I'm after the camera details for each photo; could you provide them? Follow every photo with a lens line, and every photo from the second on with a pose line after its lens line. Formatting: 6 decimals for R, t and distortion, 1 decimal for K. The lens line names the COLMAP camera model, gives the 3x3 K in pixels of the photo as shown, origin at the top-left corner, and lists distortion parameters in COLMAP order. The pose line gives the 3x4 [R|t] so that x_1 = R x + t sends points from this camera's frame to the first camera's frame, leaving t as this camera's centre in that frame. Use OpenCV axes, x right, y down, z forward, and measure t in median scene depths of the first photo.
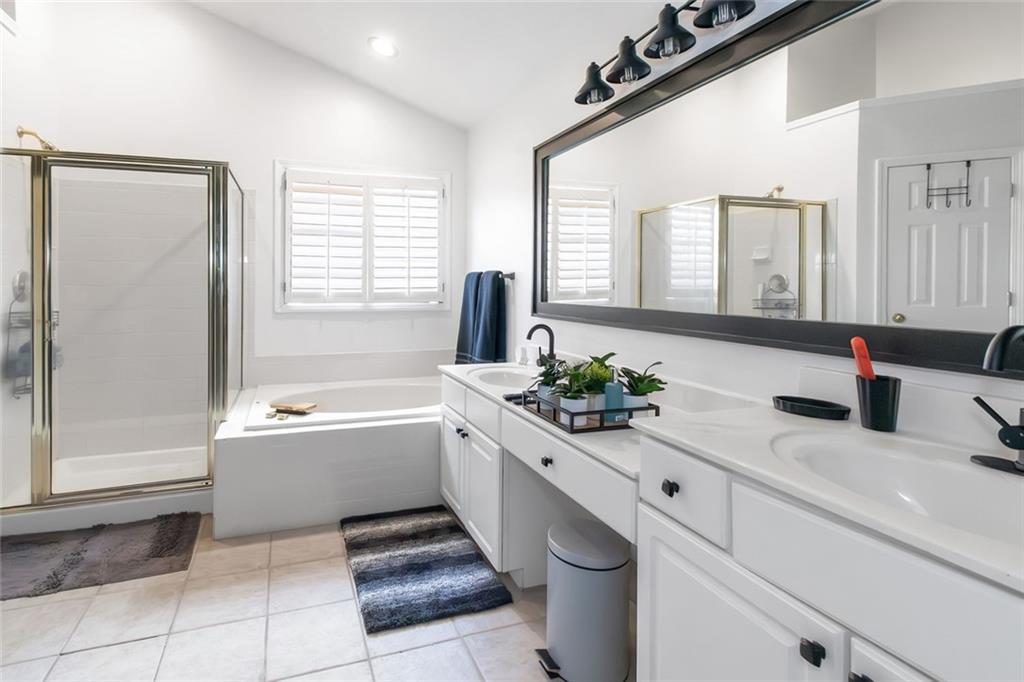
lens RADIAL K [[472.6, 0, 448.3], [0, 472.6, 276.5], [0, 0, 1]] dist [0.005951, -0.003366]
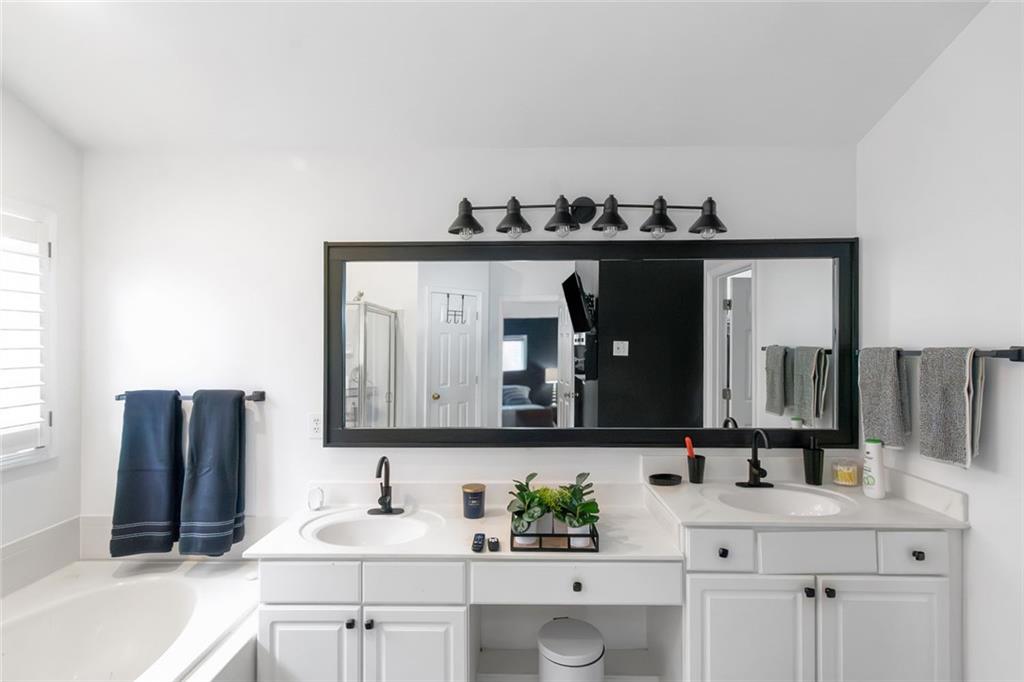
lens RADIAL K [[472.6, 0, 506.0], [0, 472.6, 339.3], [0, 0, 1]] dist [0.005951, -0.003366]
pose [[0.347545, 0.020333, 0.937443, -0.561130], [-0.009235, 0.999791, -0.018262, -0.105588], [-0.937618, -0.002310, 0.347660, 0.477465]]
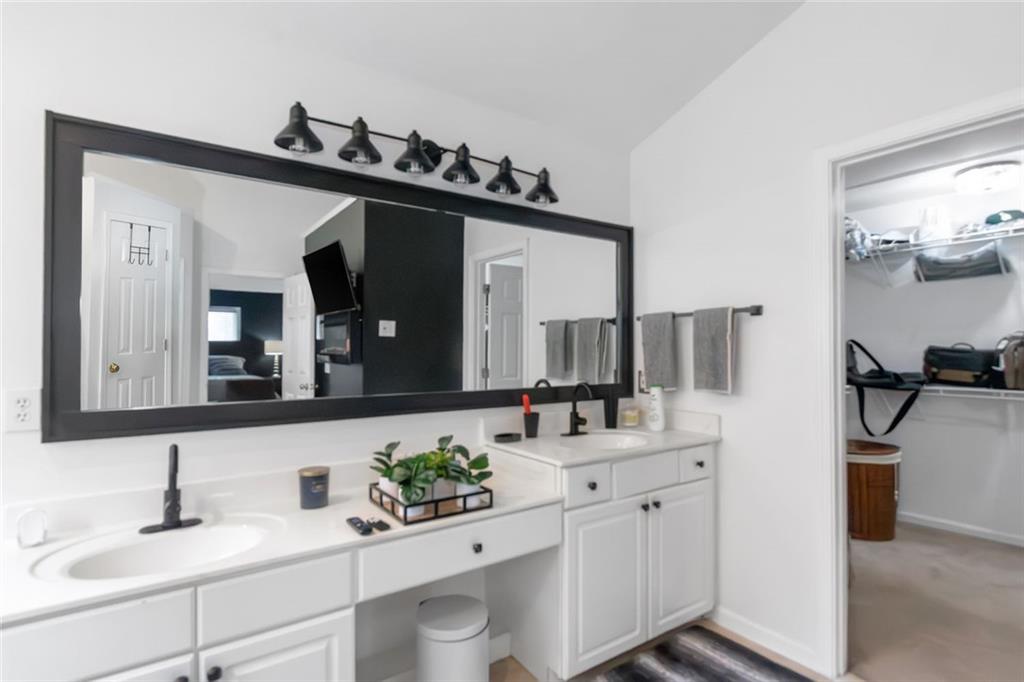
lens RADIAL K [[504.1, 0, 498.0], [0, 504.1, 337.0], [0, 0, 1]] dist [-0.000451, -0.002039]
pose [[-0.260298, 0.035189, 0.964887, -0.536651], [-0.008189, 0.999219, -0.038650, -0.014219], [-0.965494, -0.017962, -0.259807, 0.772736]]
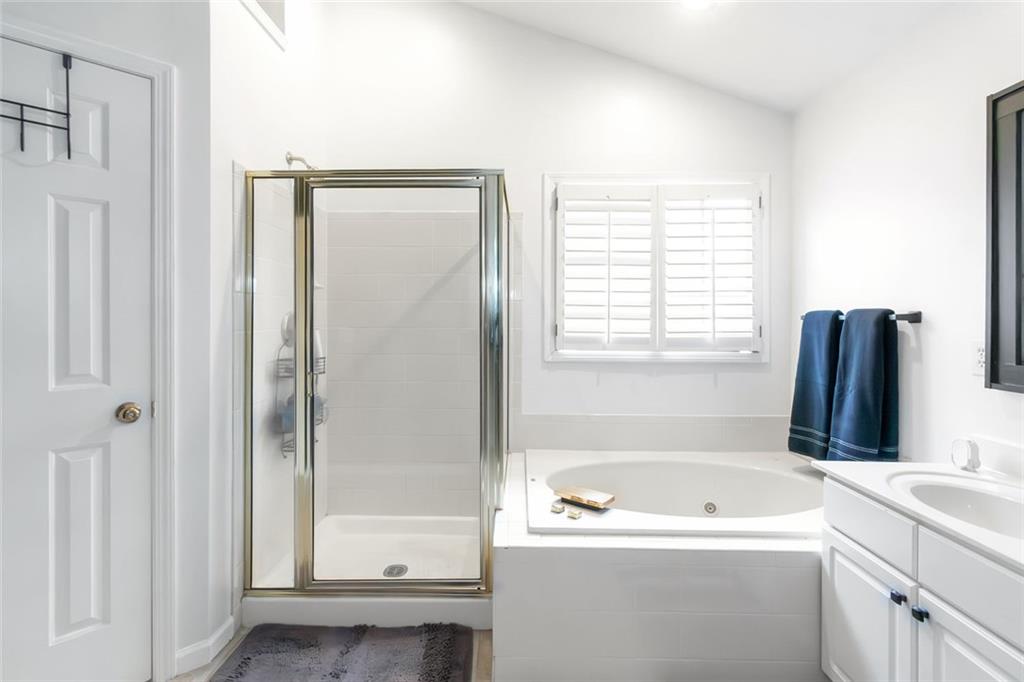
lens RADIAL K [[472.6, 0, 509.9], [0, 472.6, 310.9], [0, 0, 1]] dist [0.005951, -0.003366]
pose [[0.940325, -0.002000, -0.340273, -0.200551], [0.000967, 0.999994, -0.003207, -0.010924], [0.340277, 0.002686, 0.940321, 0.293675]]
